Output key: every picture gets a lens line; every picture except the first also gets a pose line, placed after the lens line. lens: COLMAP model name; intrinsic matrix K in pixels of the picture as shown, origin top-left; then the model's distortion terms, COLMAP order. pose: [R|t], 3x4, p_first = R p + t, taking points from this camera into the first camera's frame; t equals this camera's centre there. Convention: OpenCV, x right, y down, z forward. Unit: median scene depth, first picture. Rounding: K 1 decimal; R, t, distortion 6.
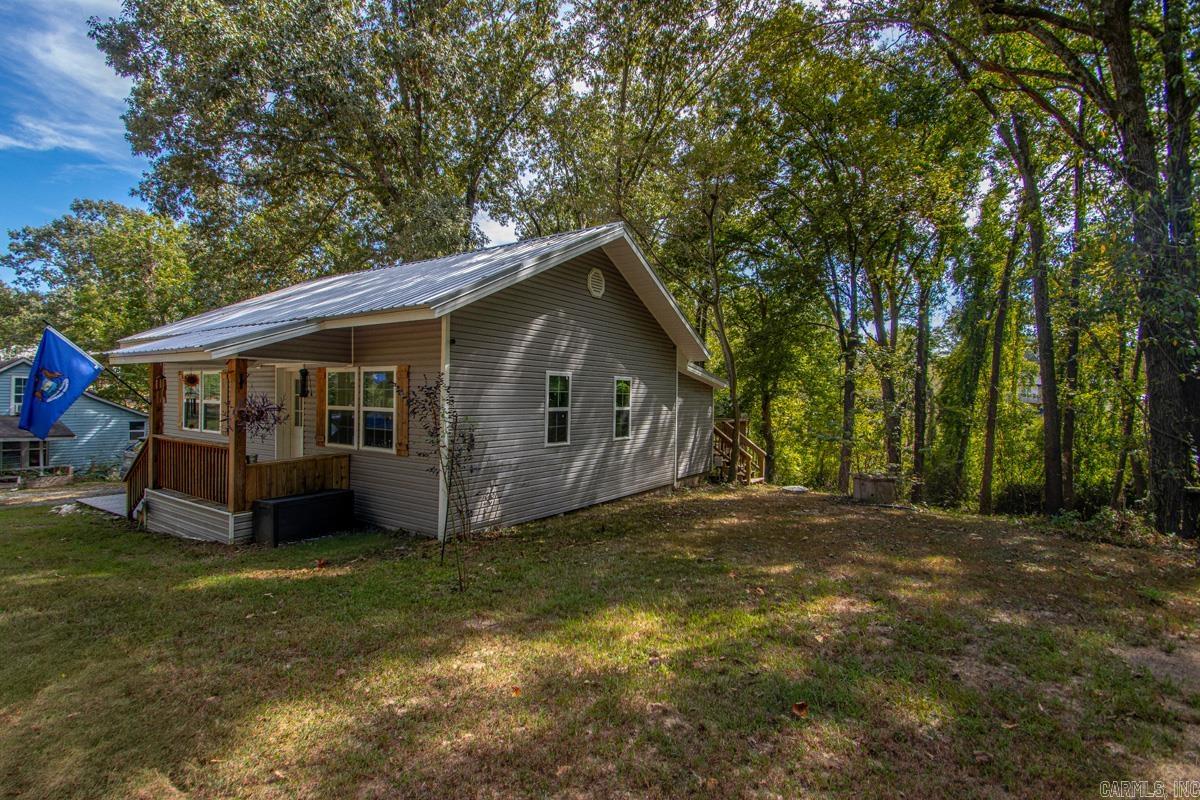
lens RADIAL K [[559.4, 0, 572.5], [0, 559.4, 399.1], [0, 0, 1]] dist [0.009451, -0.013696]
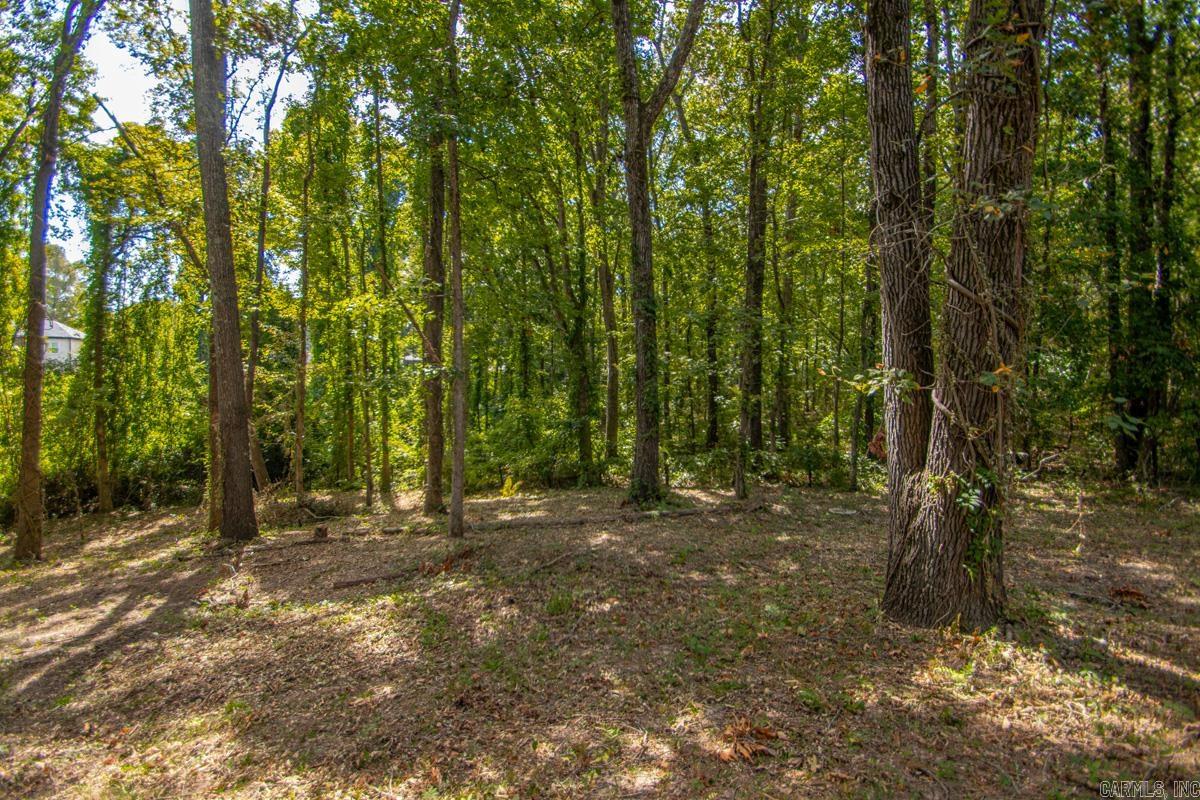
lens RADIAL K [[559.4, 0, 589.8], [0, 559.4, 399.3], [0, 0, 1]] dist [0.009451, -0.013696]
pose [[0.024766, -0.048842, 0.998499, 0.645461], [-0.016742, 0.998645, 0.049265, 0.093384], [-0.999553, -0.017937, 0.023915, 1.251211]]
